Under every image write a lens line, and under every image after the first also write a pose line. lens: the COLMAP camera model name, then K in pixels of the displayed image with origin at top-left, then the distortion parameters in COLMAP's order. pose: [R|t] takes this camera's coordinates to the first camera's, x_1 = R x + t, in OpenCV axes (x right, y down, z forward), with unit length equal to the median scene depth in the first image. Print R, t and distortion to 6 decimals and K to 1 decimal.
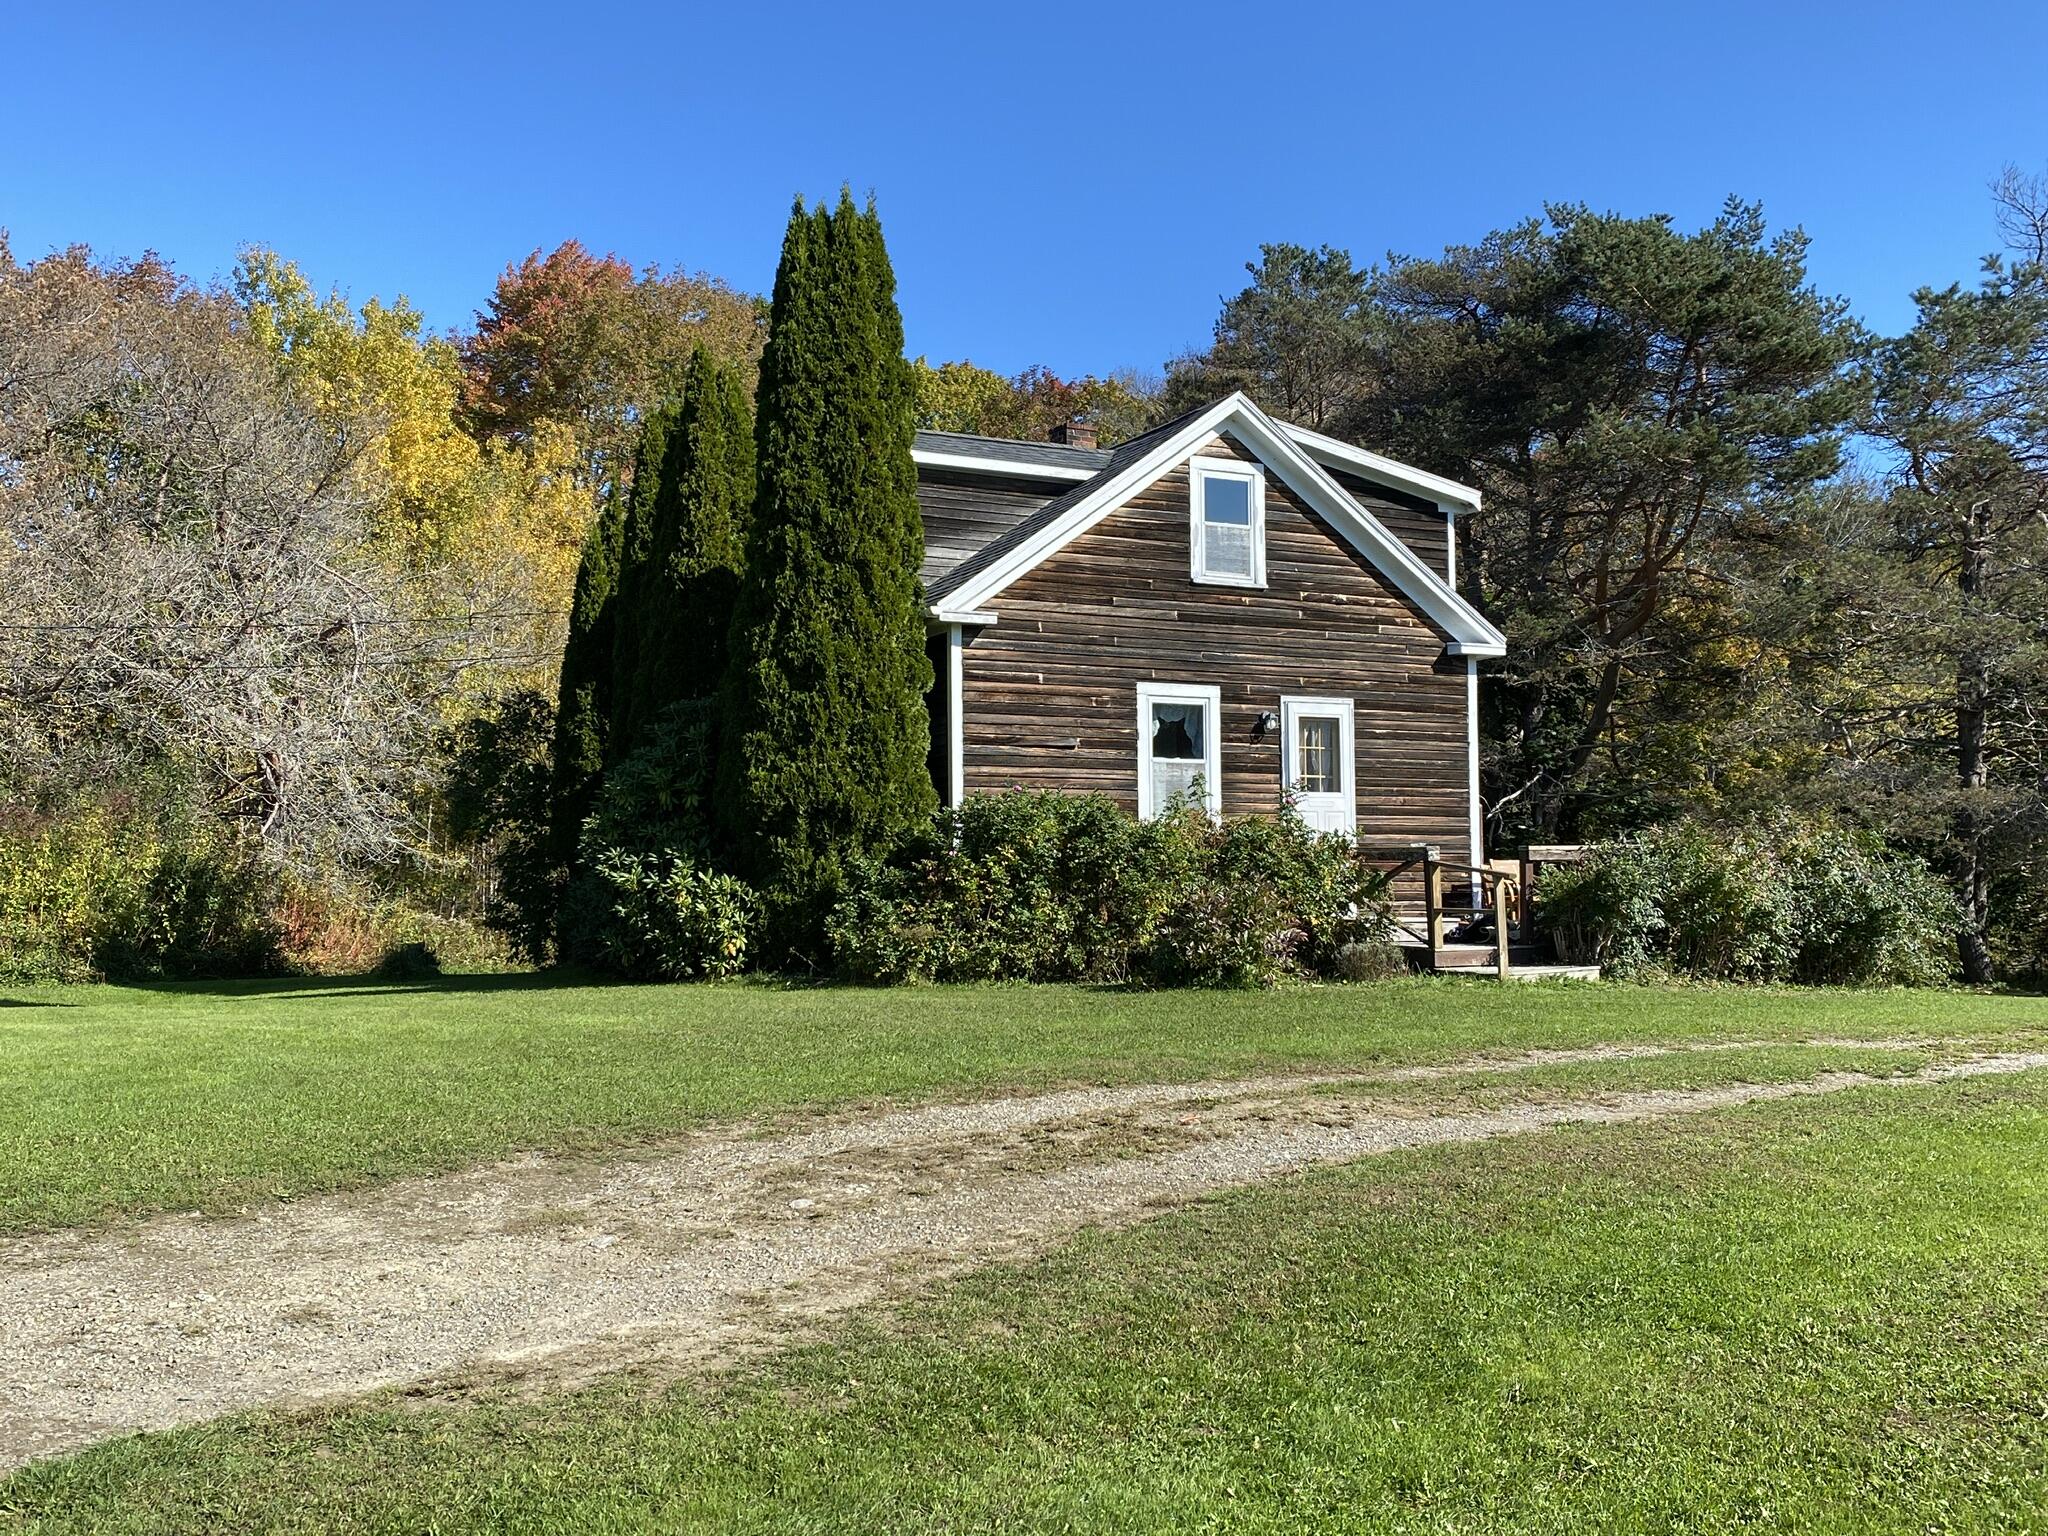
lens RADIAL K [[2000.6, 0, 1049.7], [0, 2000.6, 806.7], [0, 0, 1]] dist [0.005696, 0.000000]
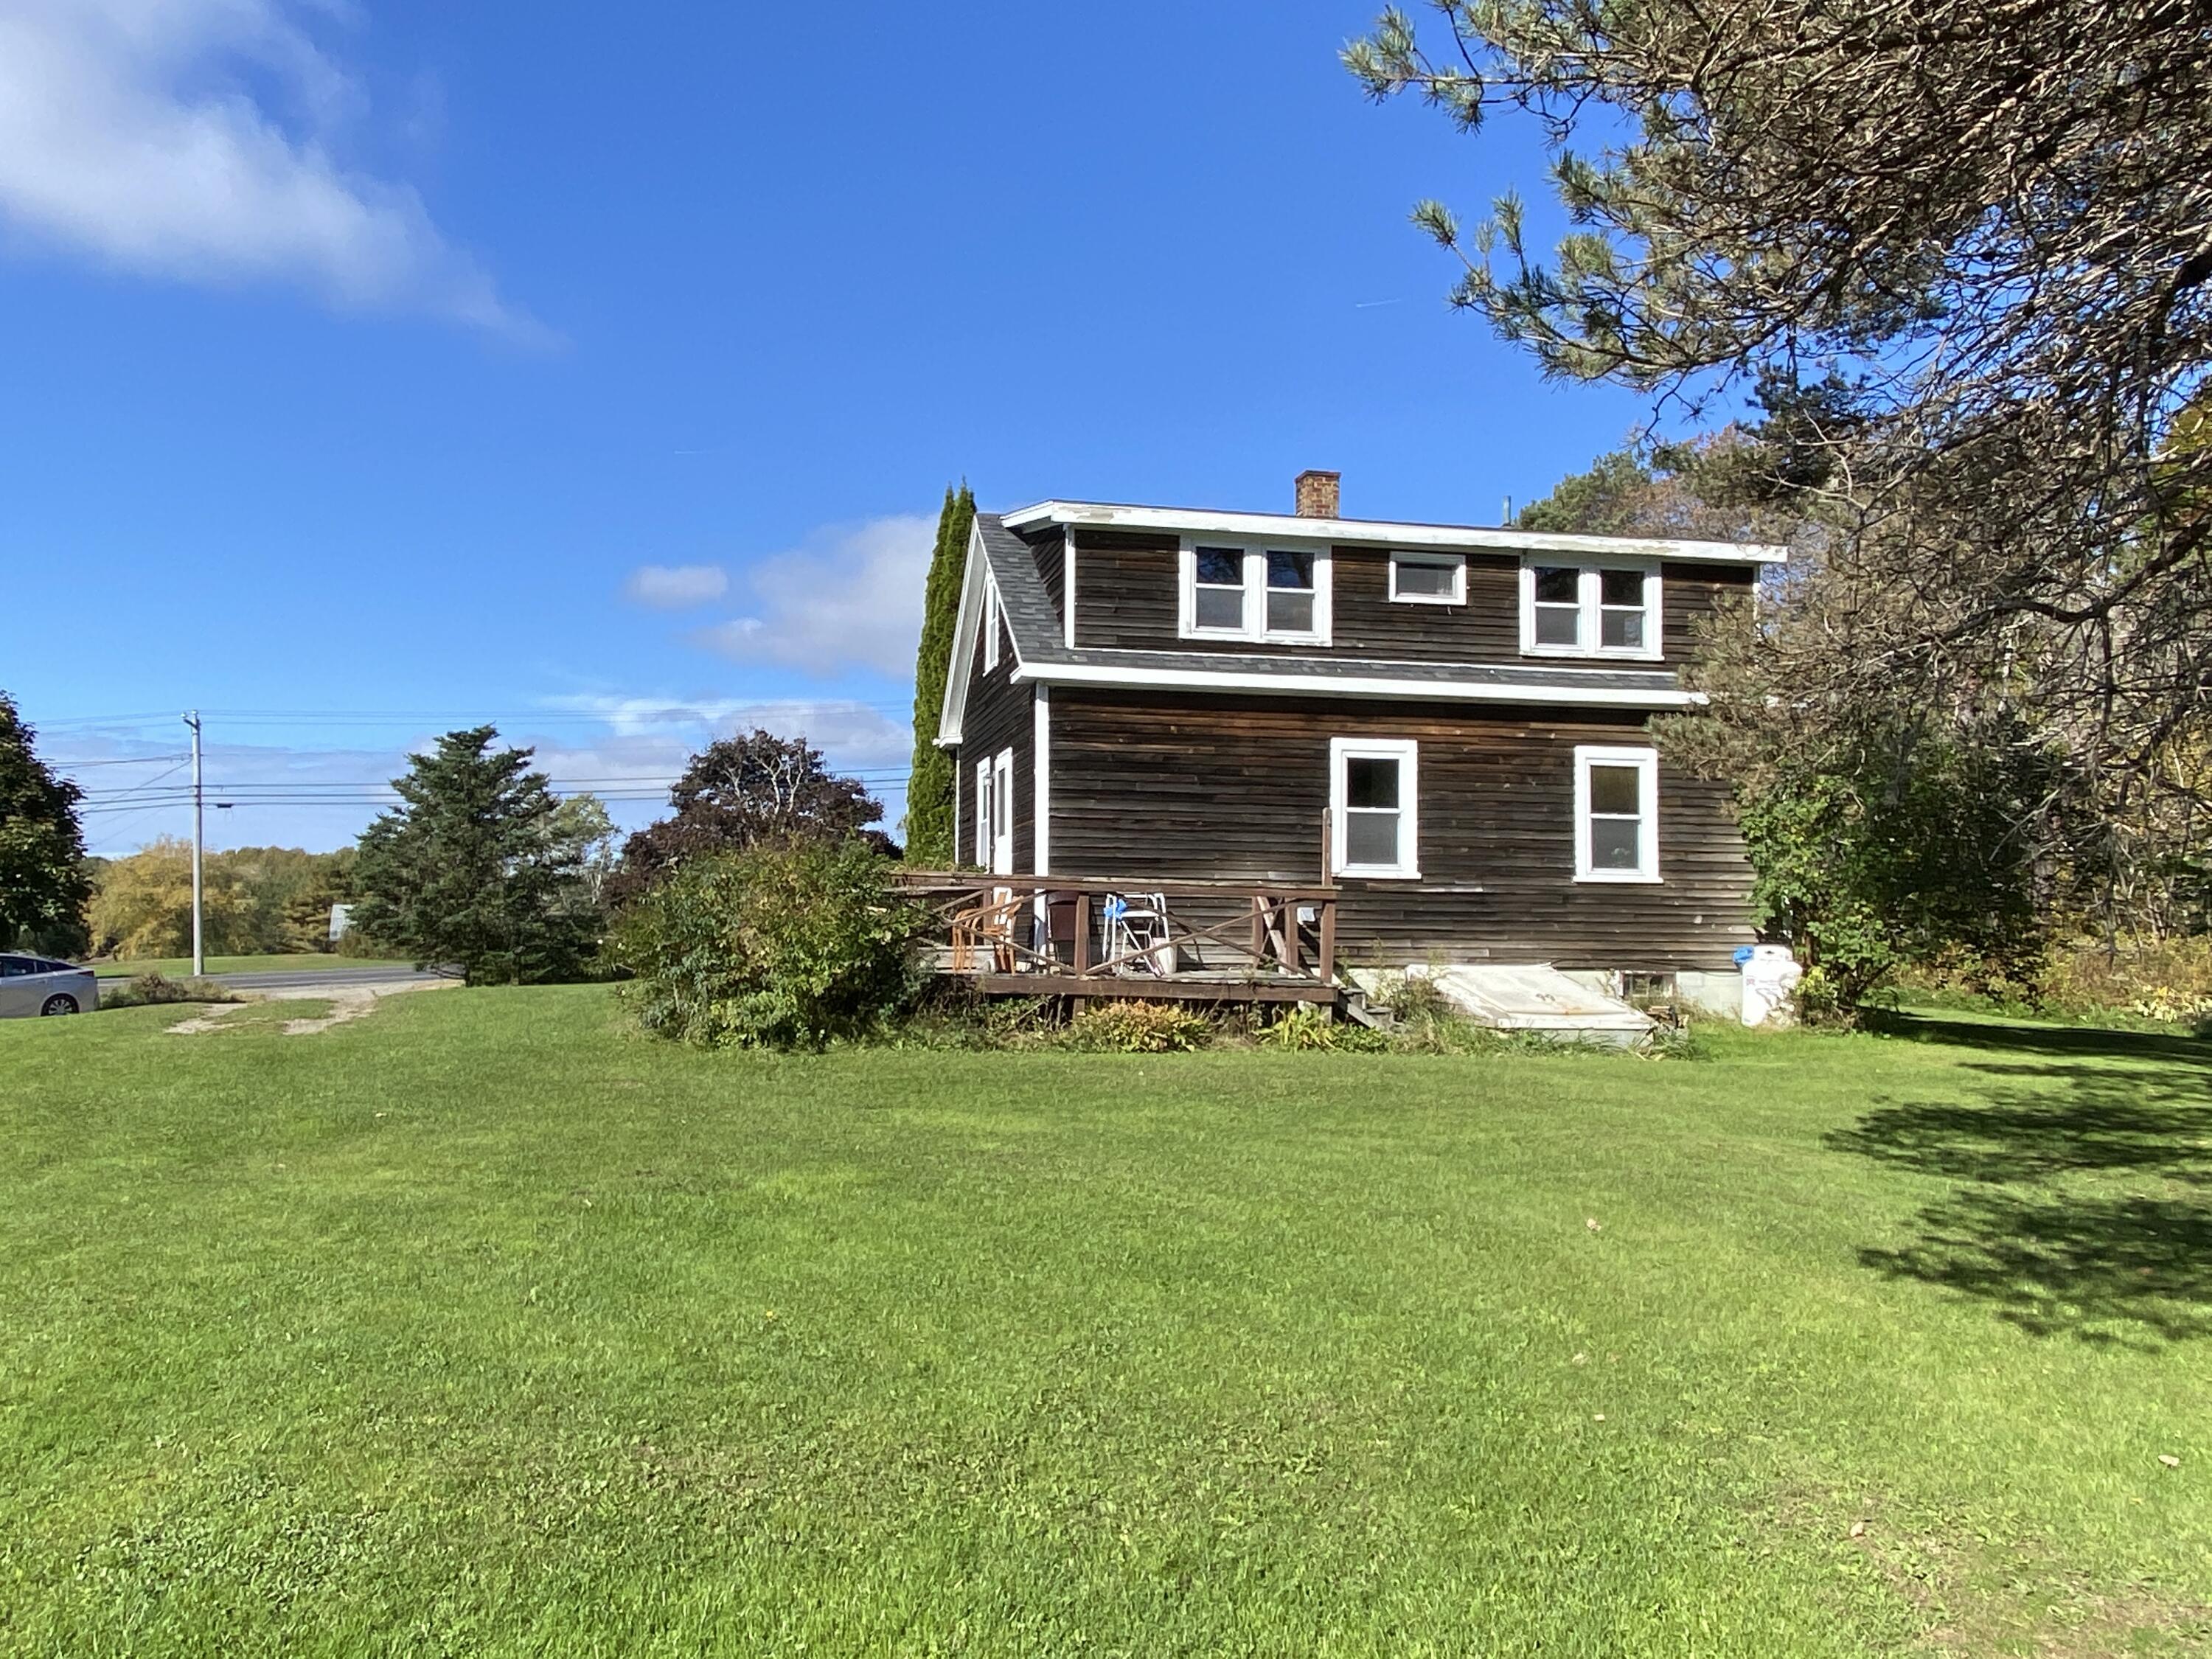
lens RADIAL K [[1640.1, 0, 1084.6], [0, 1640.1, 840.3], [0, 0, 1]] dist [-0.005444, -0.030982]
pose [[-0.271227, -0.040909, -0.961646, 1.046926], [0.067117, 0.995861, -0.061295, 0.057300], [0.960173, -0.081167, -0.267358, 1.328743]]
